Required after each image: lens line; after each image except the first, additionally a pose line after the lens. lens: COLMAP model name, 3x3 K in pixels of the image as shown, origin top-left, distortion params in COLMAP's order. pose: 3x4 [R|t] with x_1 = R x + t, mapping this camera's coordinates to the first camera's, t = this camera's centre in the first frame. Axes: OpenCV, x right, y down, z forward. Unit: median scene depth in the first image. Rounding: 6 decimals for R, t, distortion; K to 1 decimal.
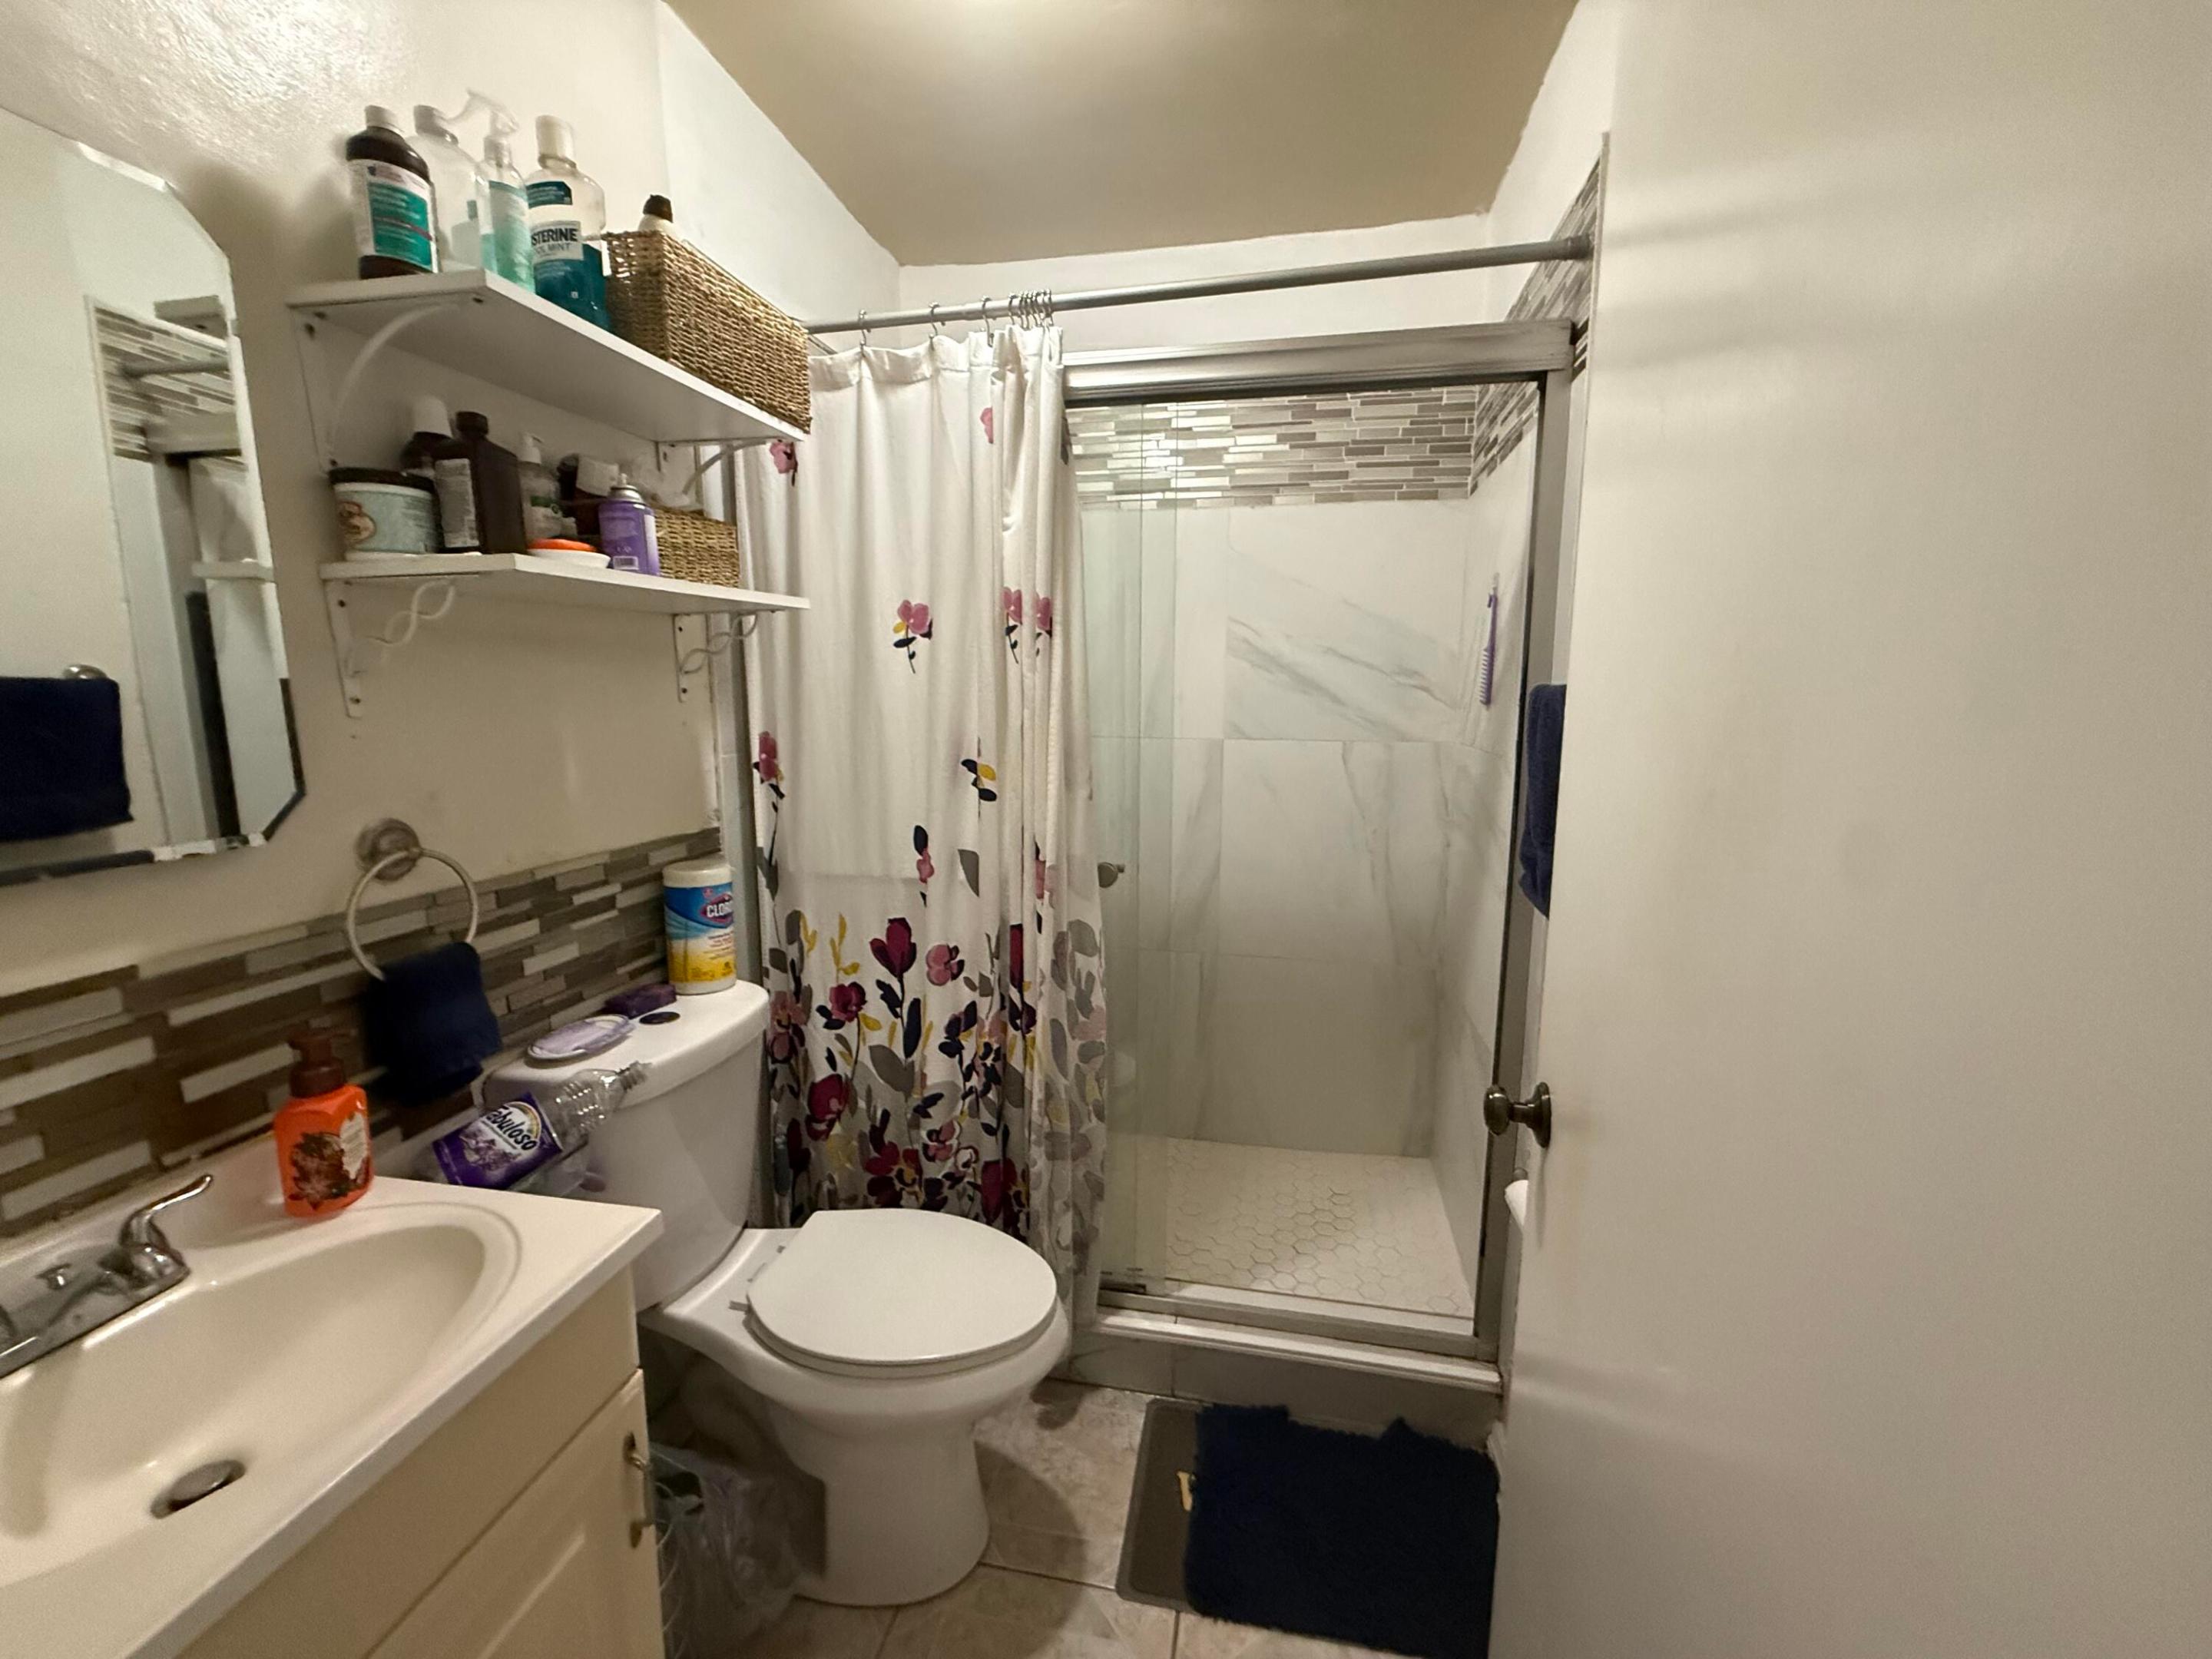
lens RADIAL K [[884.4, 0, 1100.3], [0, 884.4, 827.2], [0, 0, 1]] dist [0.000248, 0.000147]
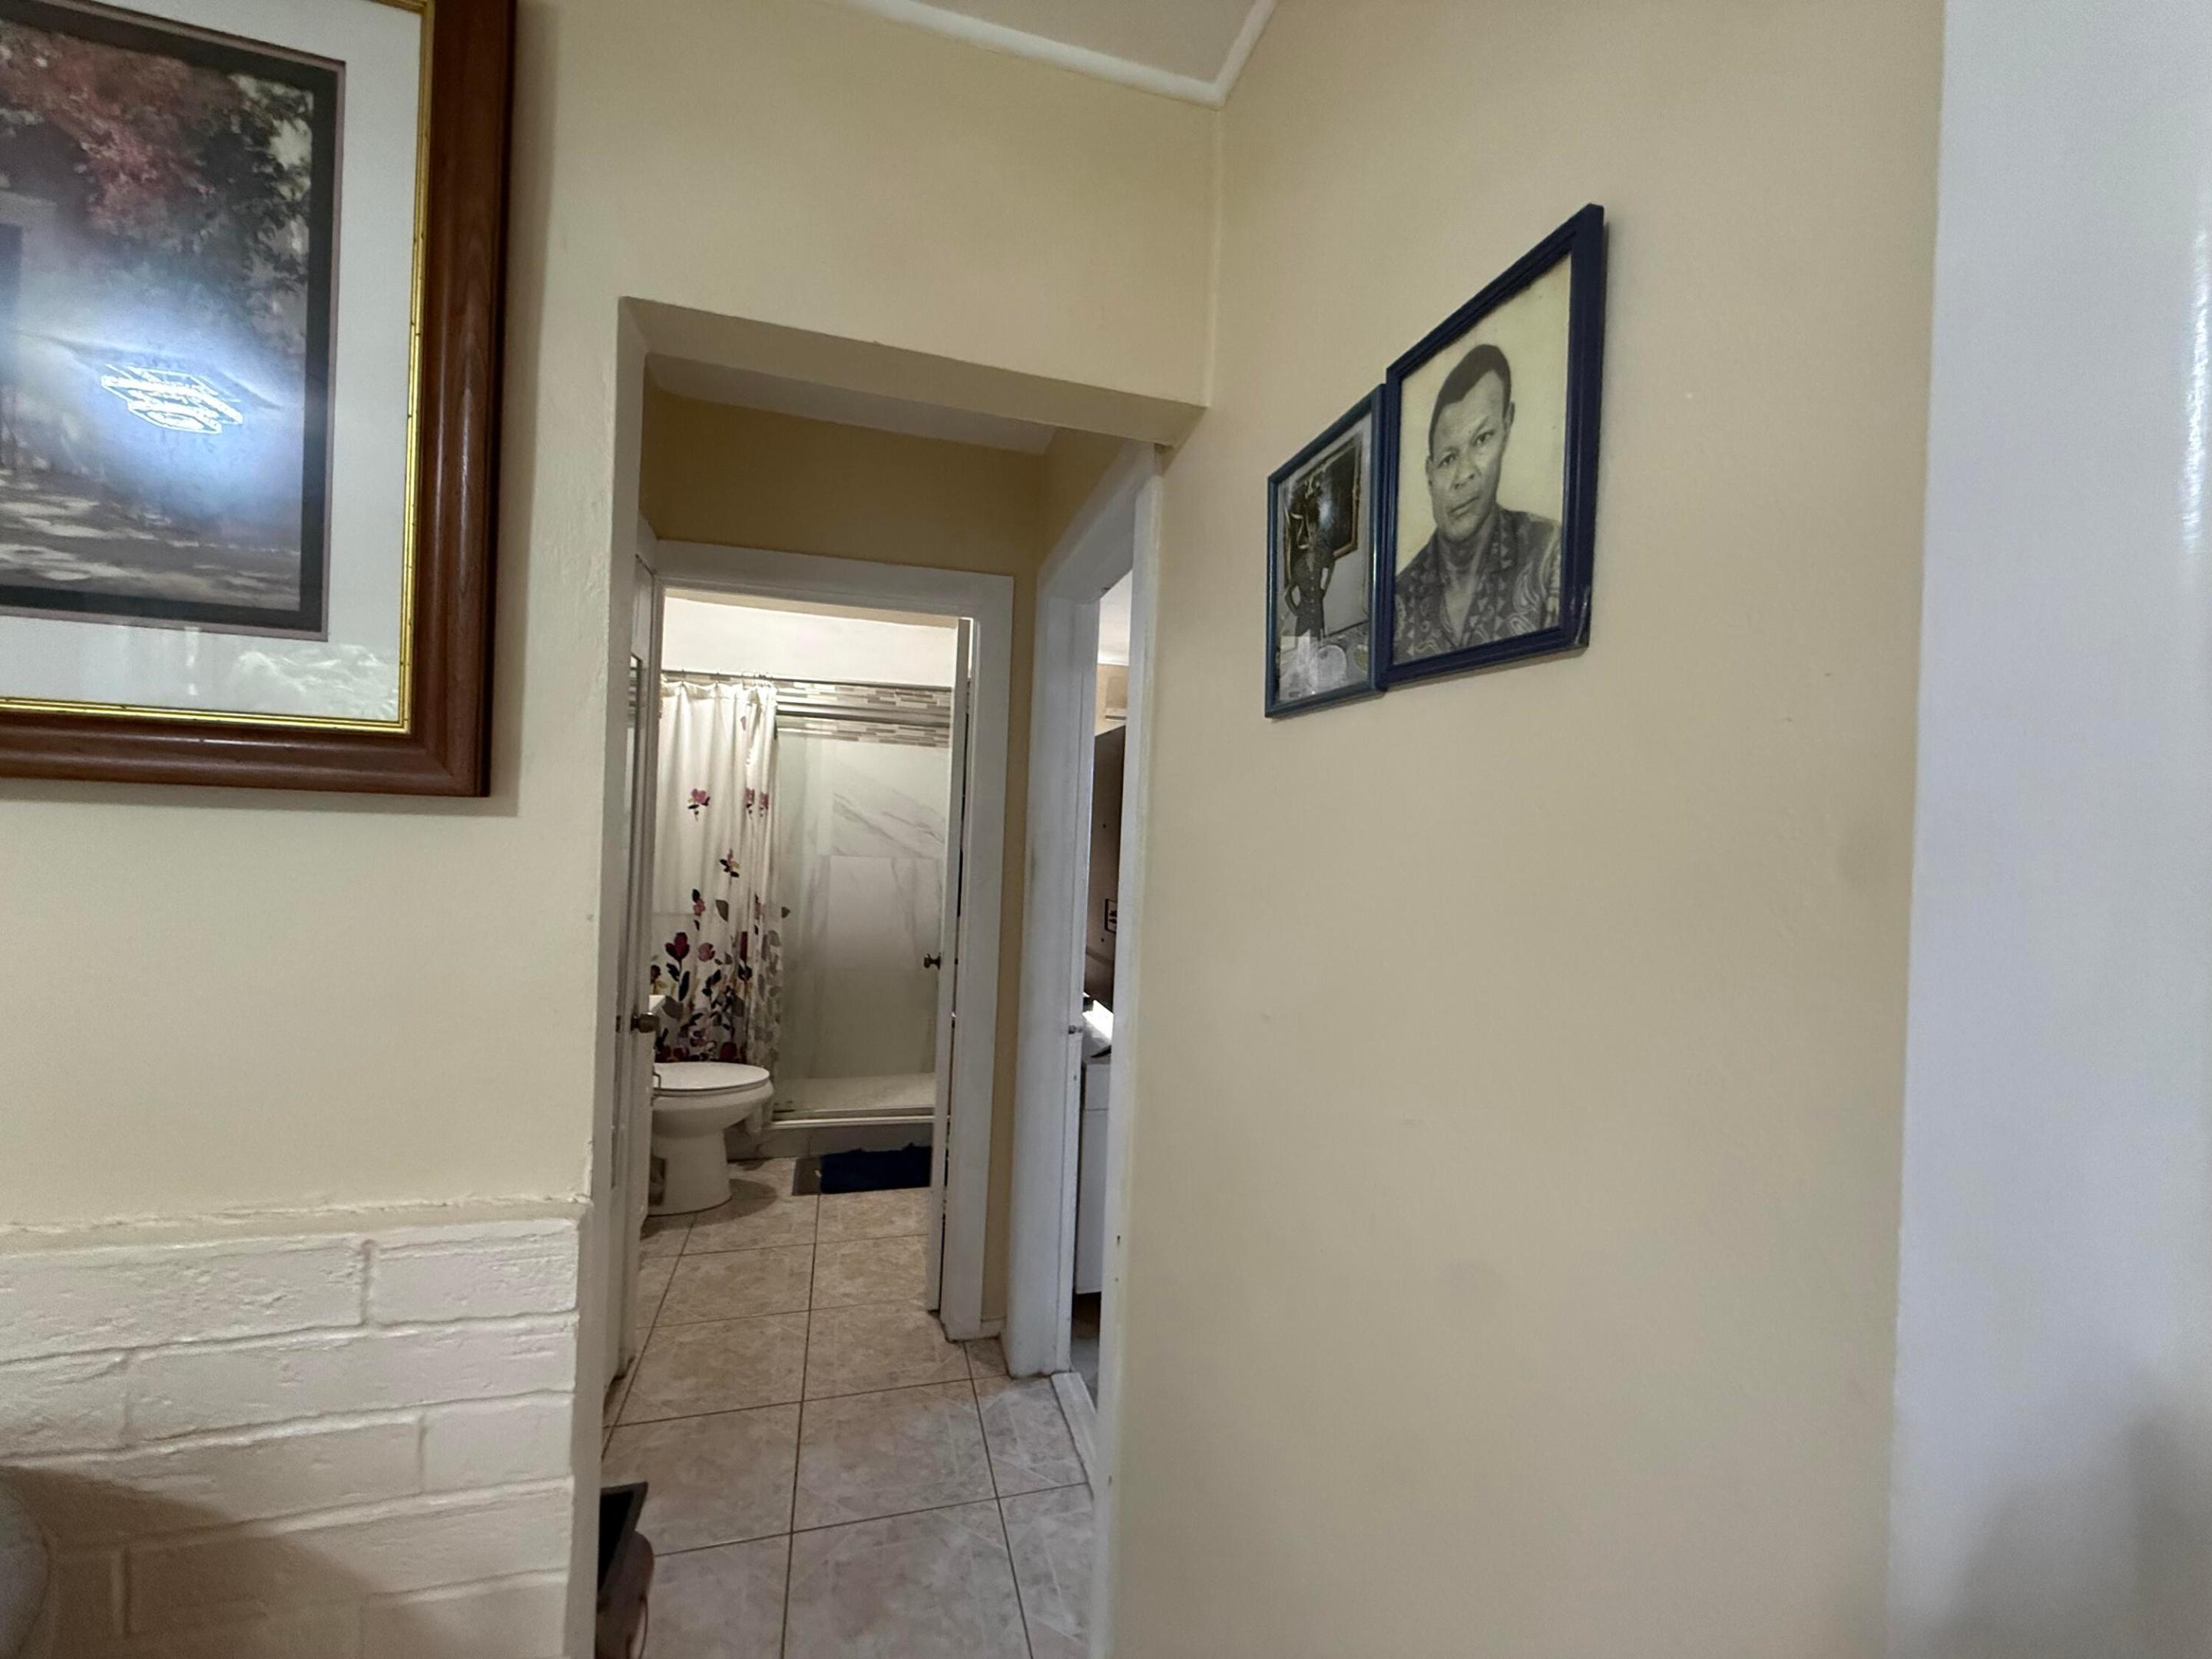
lens RADIAL K [[884.4, 0, 1098.5], [0, 884.4, 830.6], [0, 0, 1]] dist [0.000248, 0.000147]
pose [[0.888690, 0.040255, 0.456737, -0.326804], [0.021856, 0.991287, -0.129894, 0.162306], [-0.457987, 0.125418, 0.880067, -1.419865]]
